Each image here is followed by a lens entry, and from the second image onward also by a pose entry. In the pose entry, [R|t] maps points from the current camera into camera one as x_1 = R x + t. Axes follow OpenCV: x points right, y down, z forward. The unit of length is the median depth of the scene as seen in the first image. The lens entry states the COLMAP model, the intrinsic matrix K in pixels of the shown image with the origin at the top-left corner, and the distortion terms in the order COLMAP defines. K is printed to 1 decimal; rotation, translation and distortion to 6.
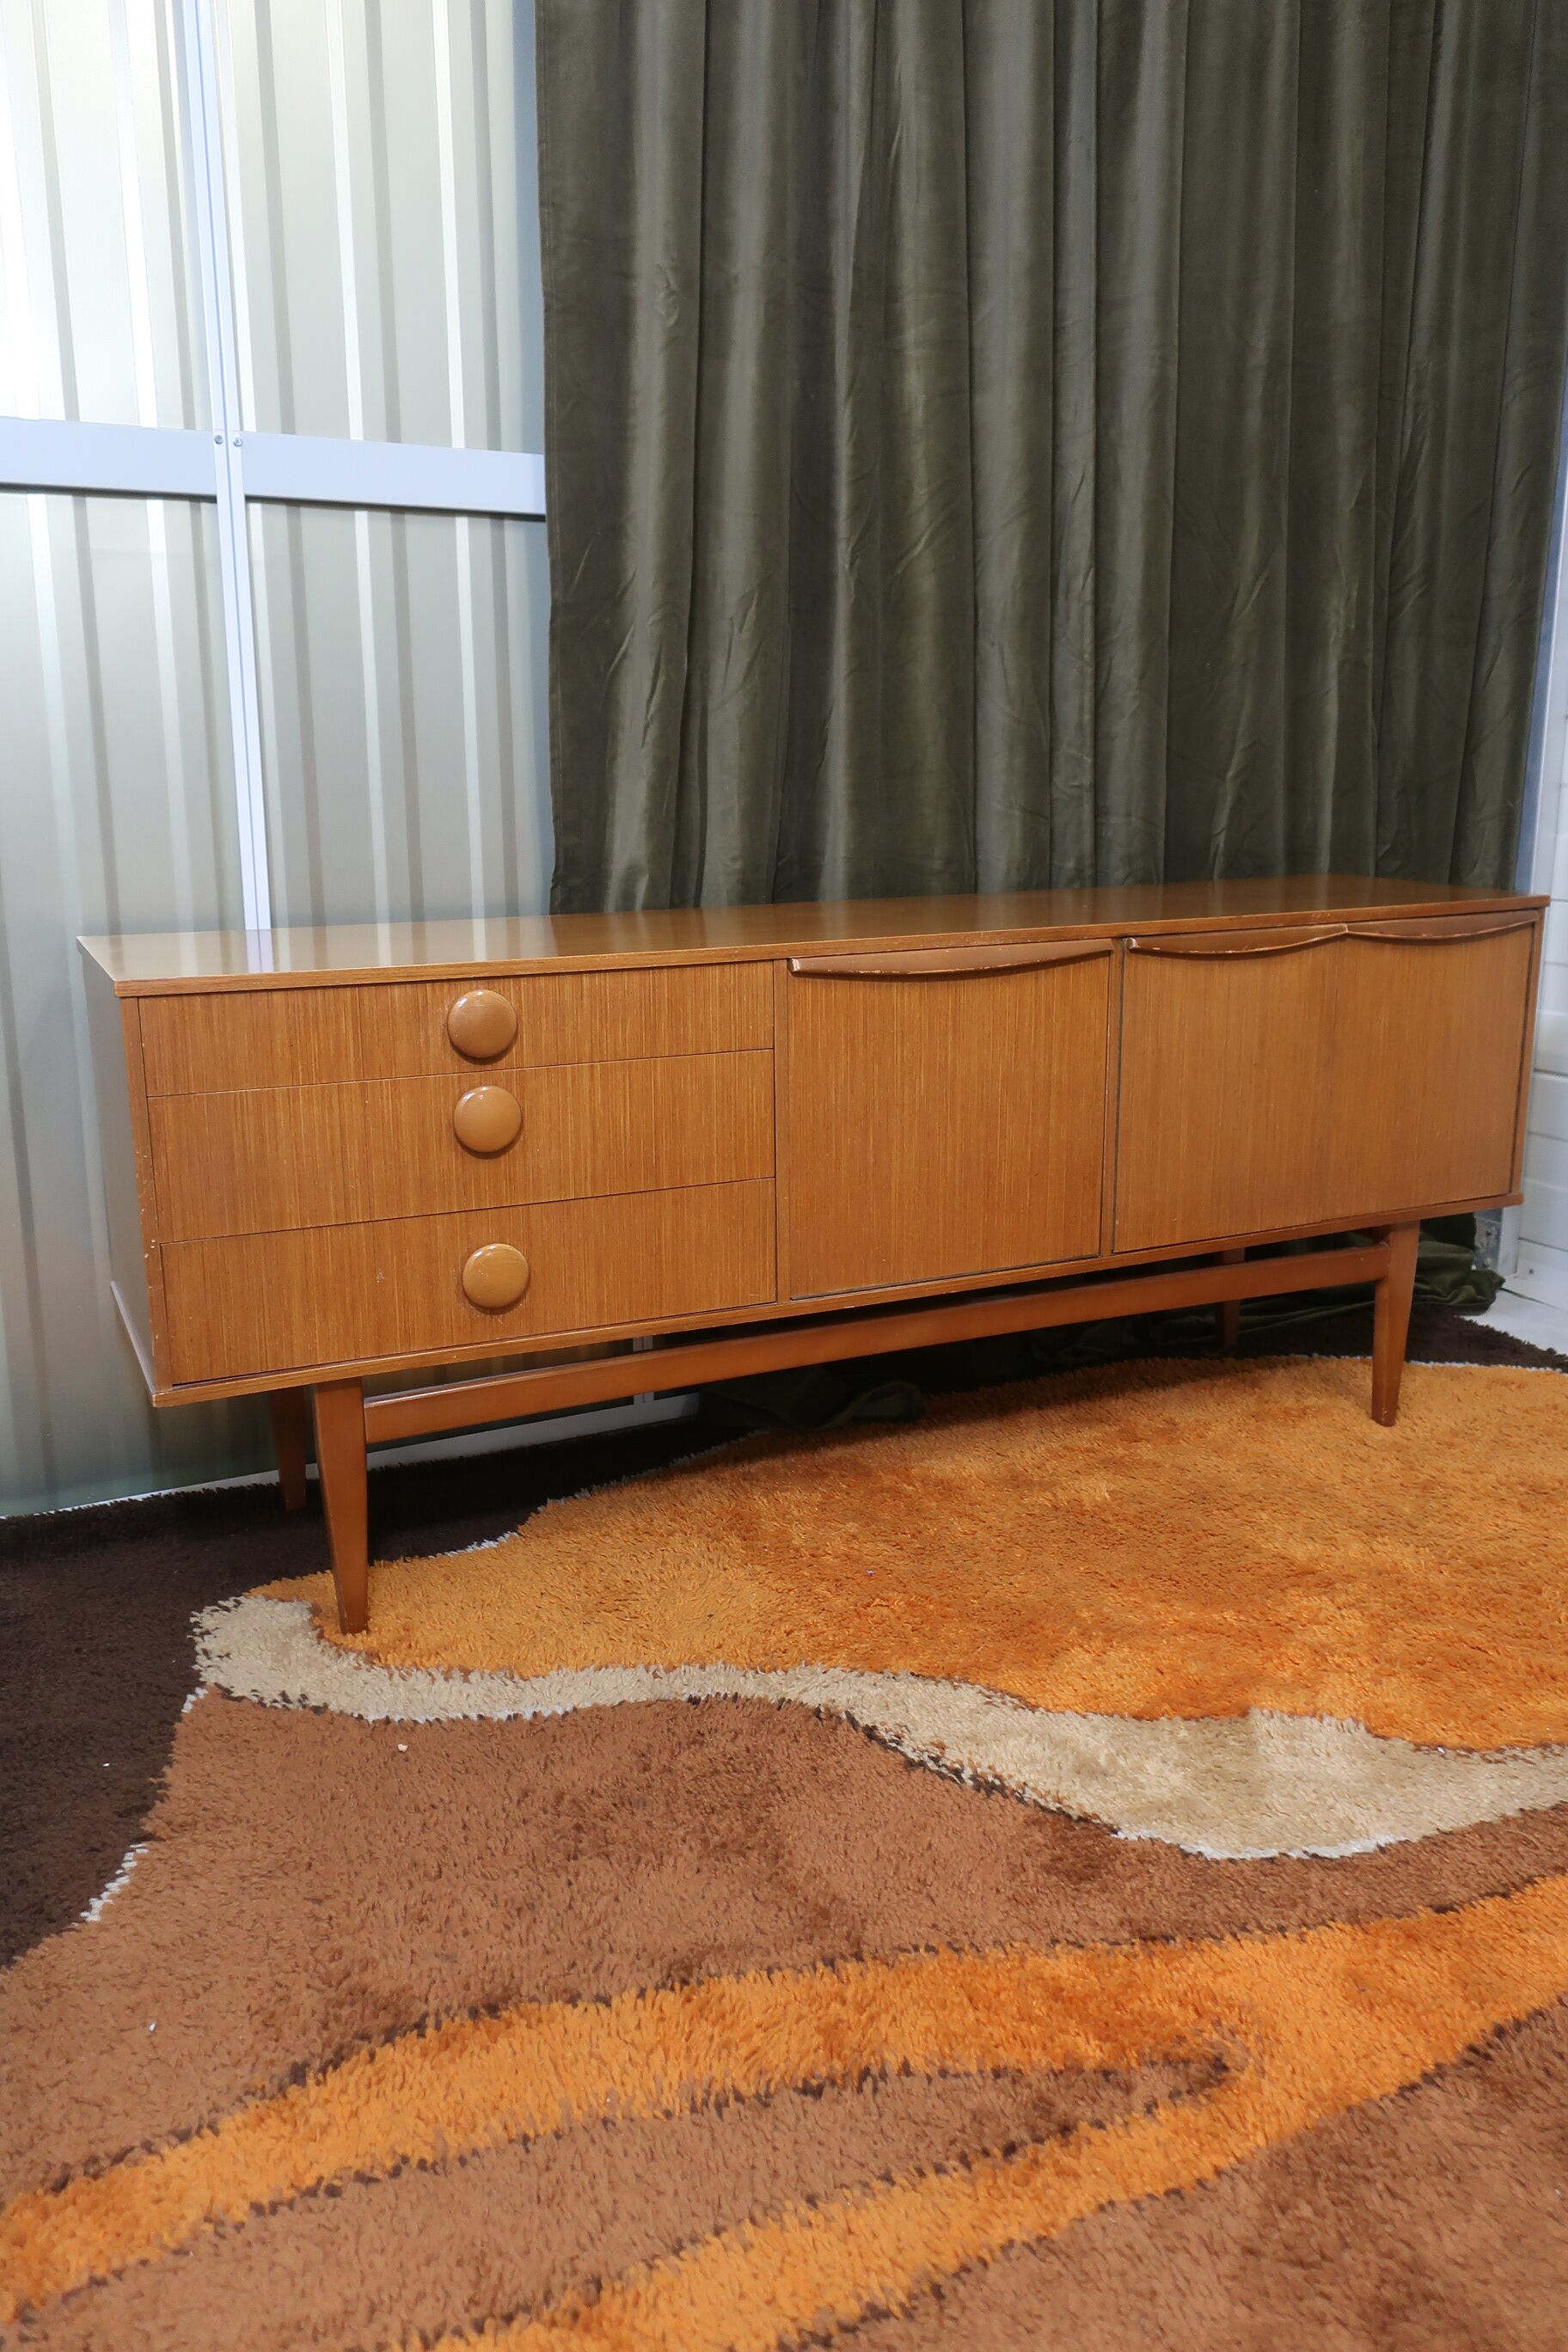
lens RADIAL K [[1868.4, 0, 758.7], [0, 1868.4, 1193.2], [0, 0, 1]] dist [-0.002106, 0.018144]
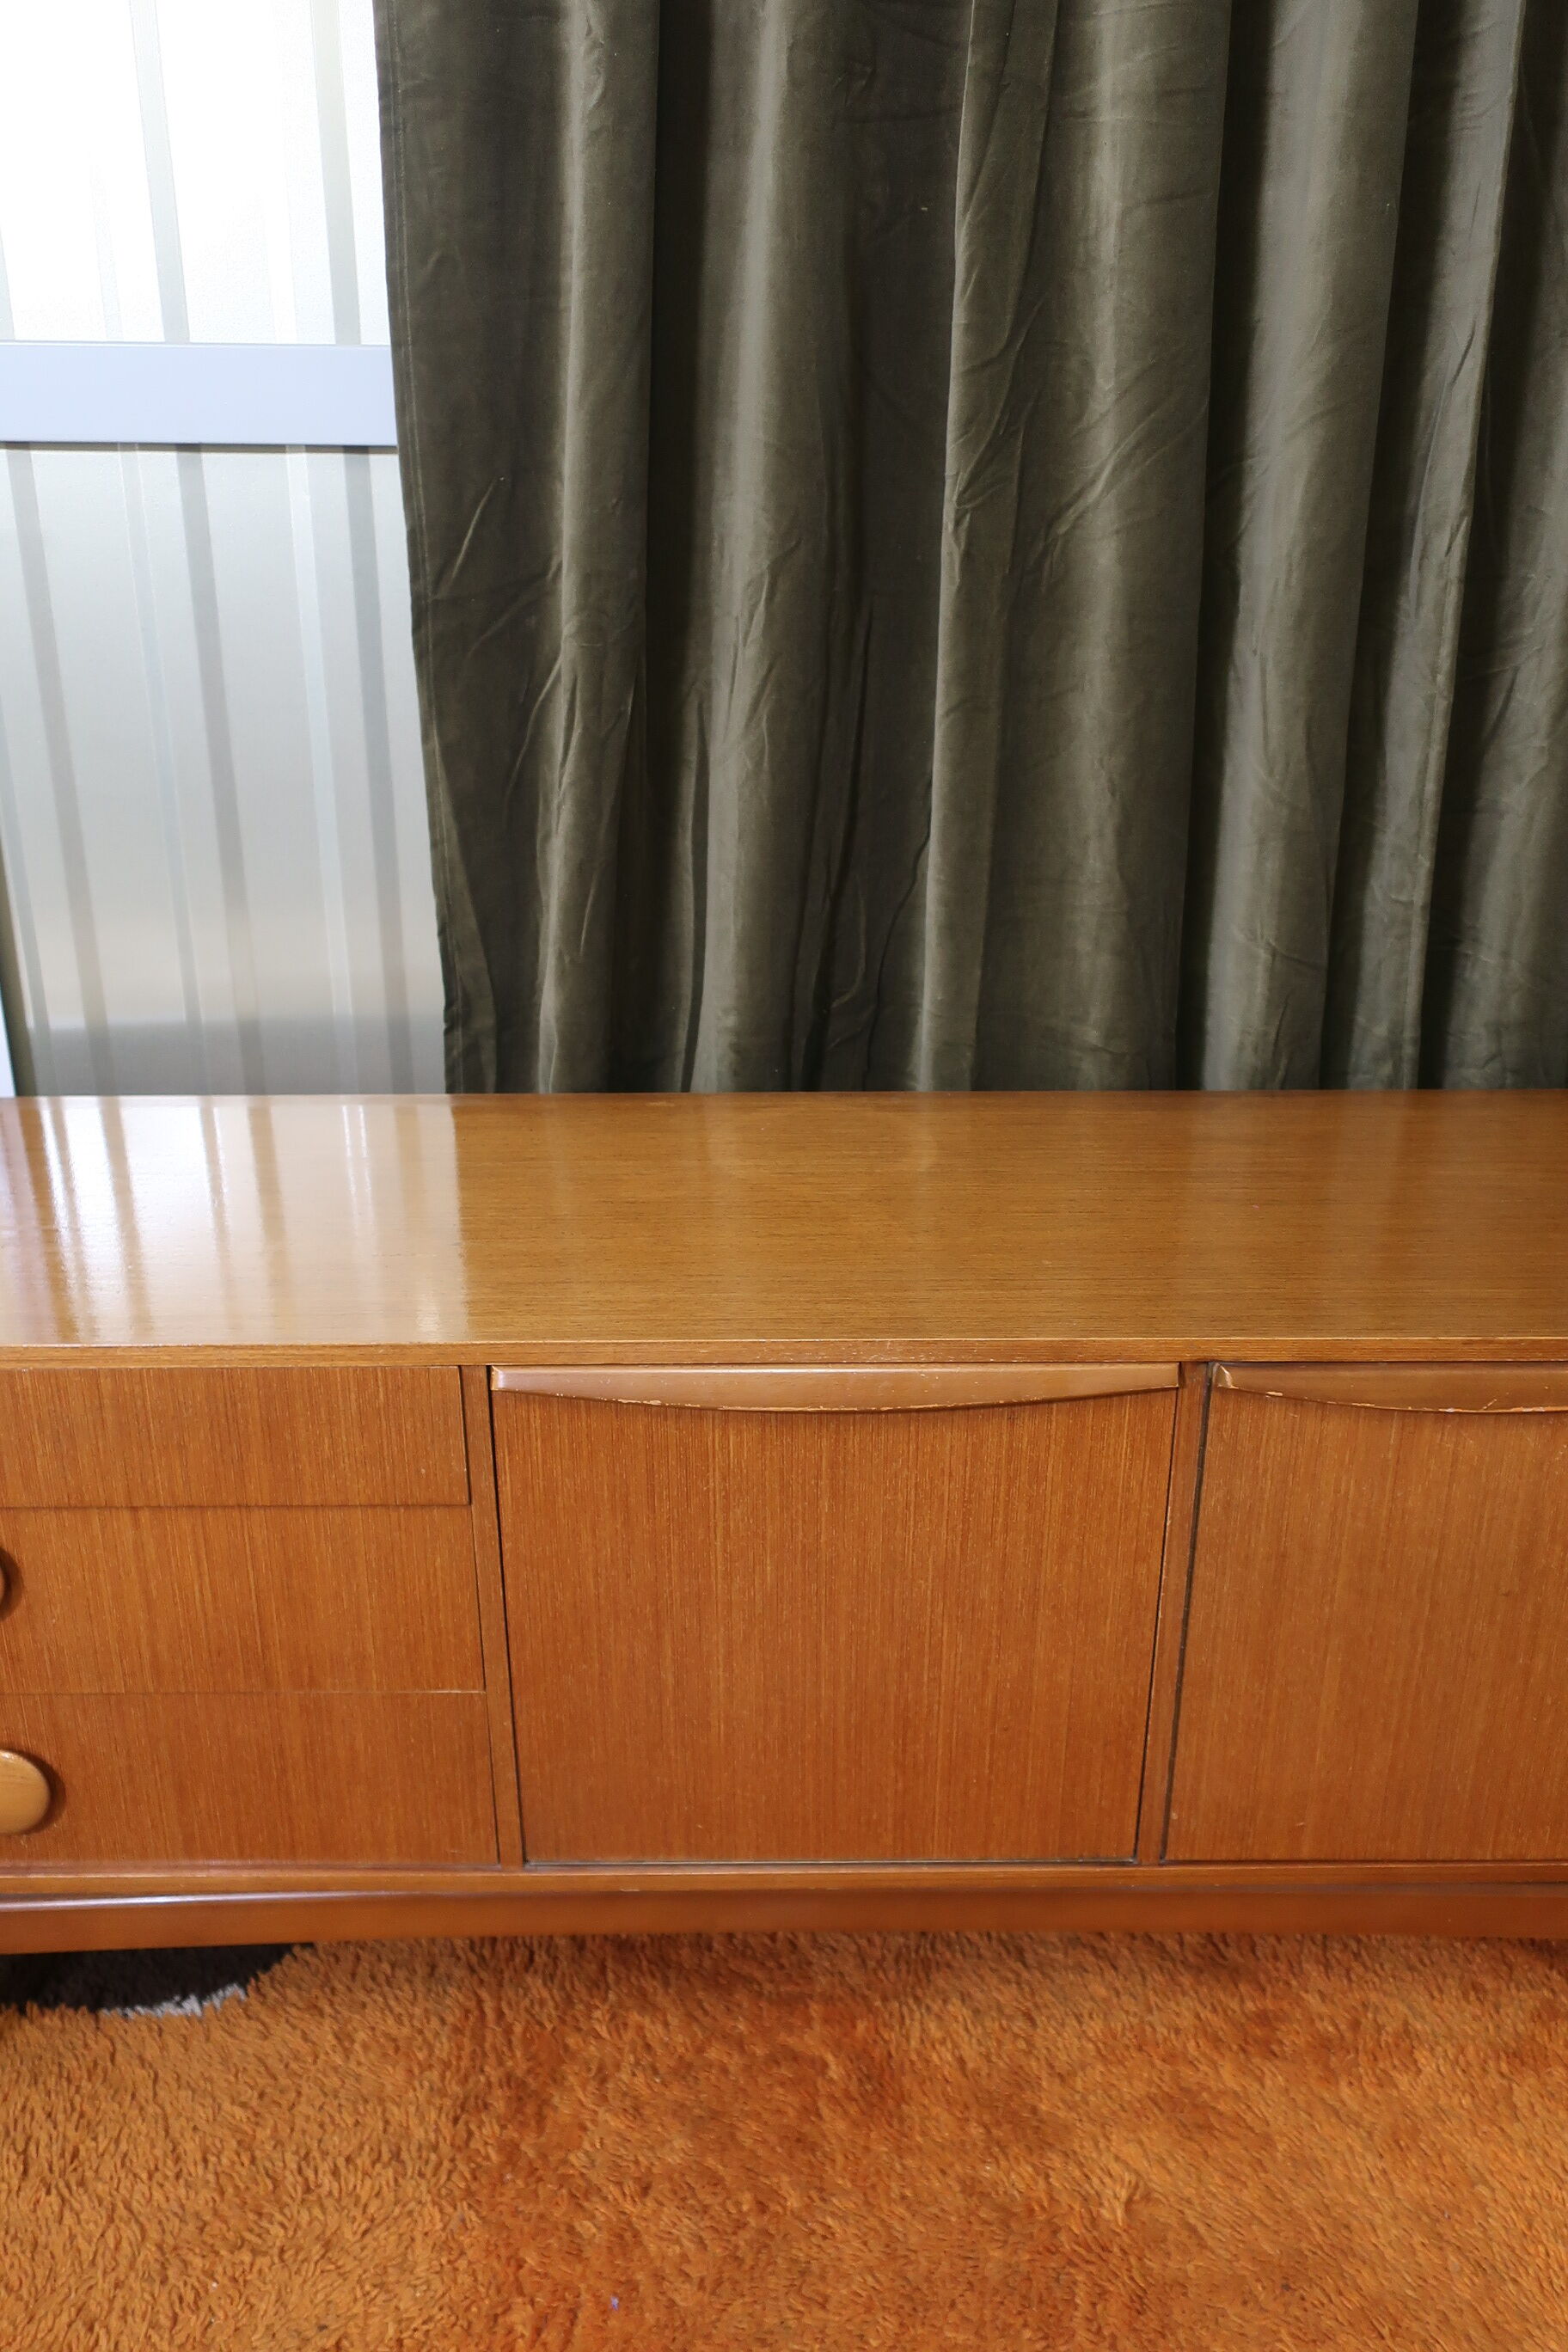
lens RADIAL K [[1868.4, 0, 777.5], [0, 1868.4, 1172.0], [0, 0, 1]] dist [-0.002106, 0.018144]
pose [[0.915003, 0.161763, -0.369598, 0.251592], [-0.102420, 0.979223, 0.175022, -0.249437], [0.390231, -0.122291, 0.912559, 0.461428]]
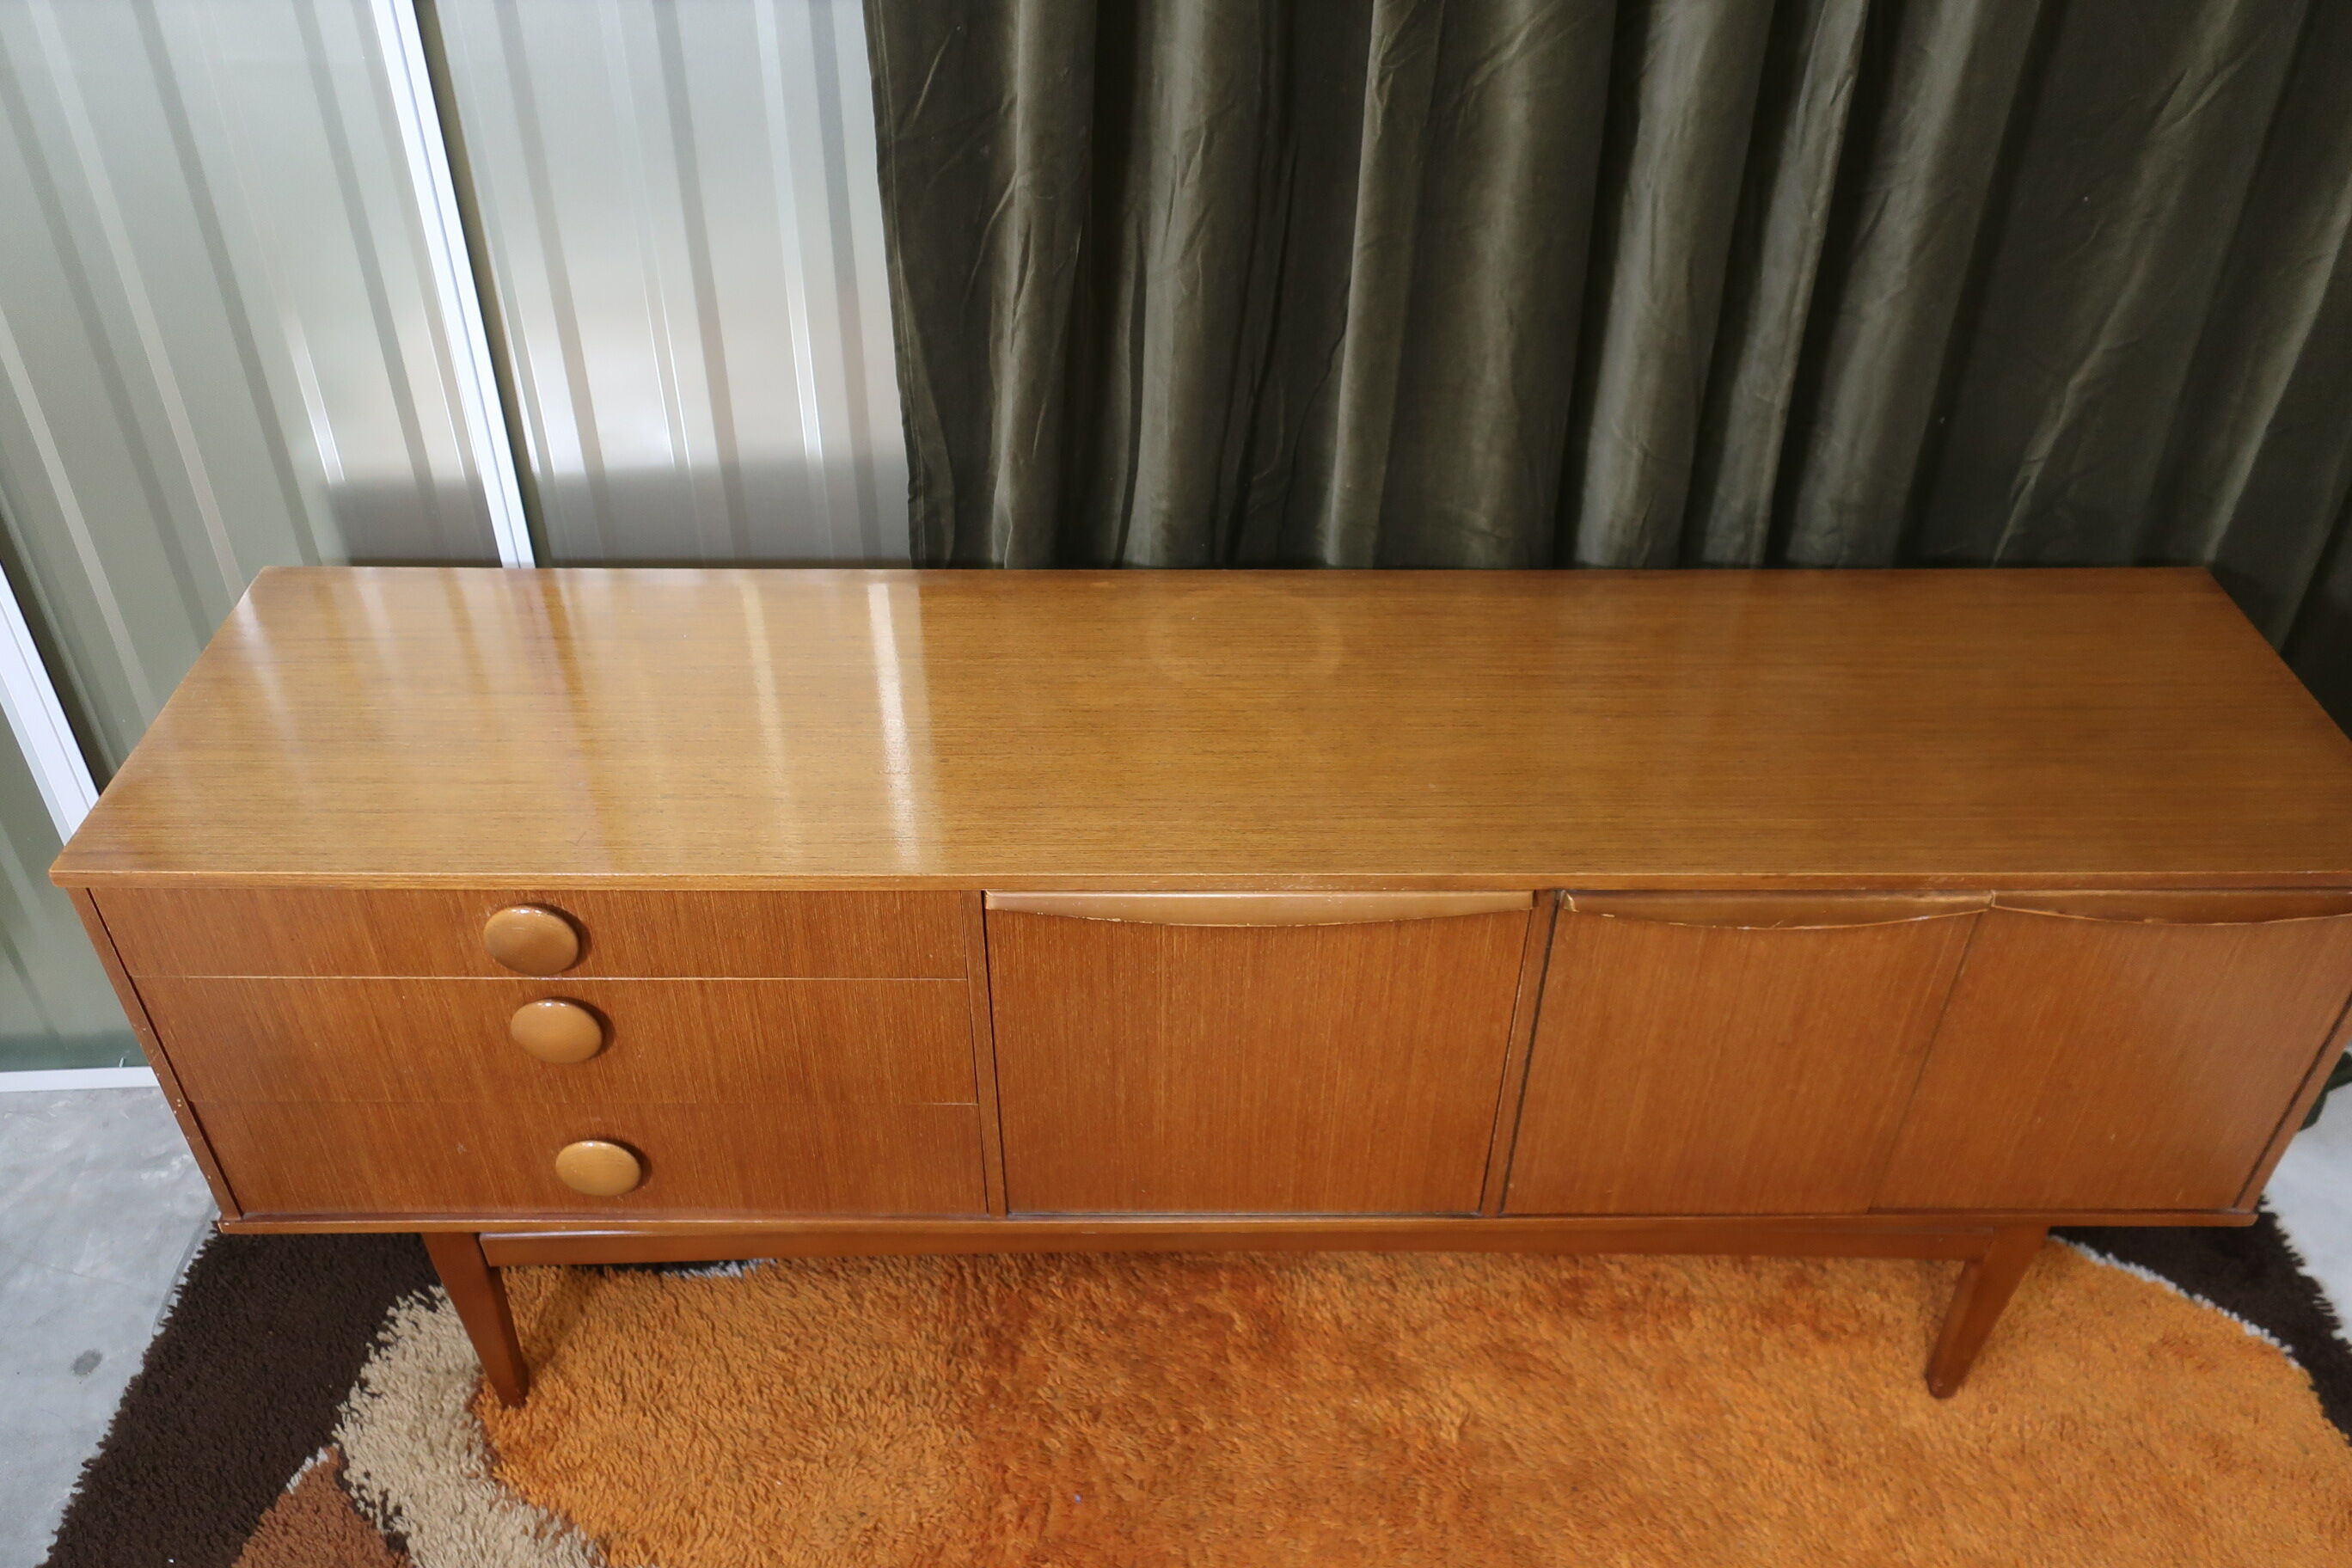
lens RADIAL K [[1868.4, 0, 1158.6], [0, 1868.4, 778.4], [0, 0, 1]] dist [-0.002106, 0.018144]
pose [[0.914065, 0.261177, -0.310278, 0.243346], [-0.108613, 0.894740, 0.433179, -0.407925], [0.390755, -0.362253, 0.846217, 0.390447]]
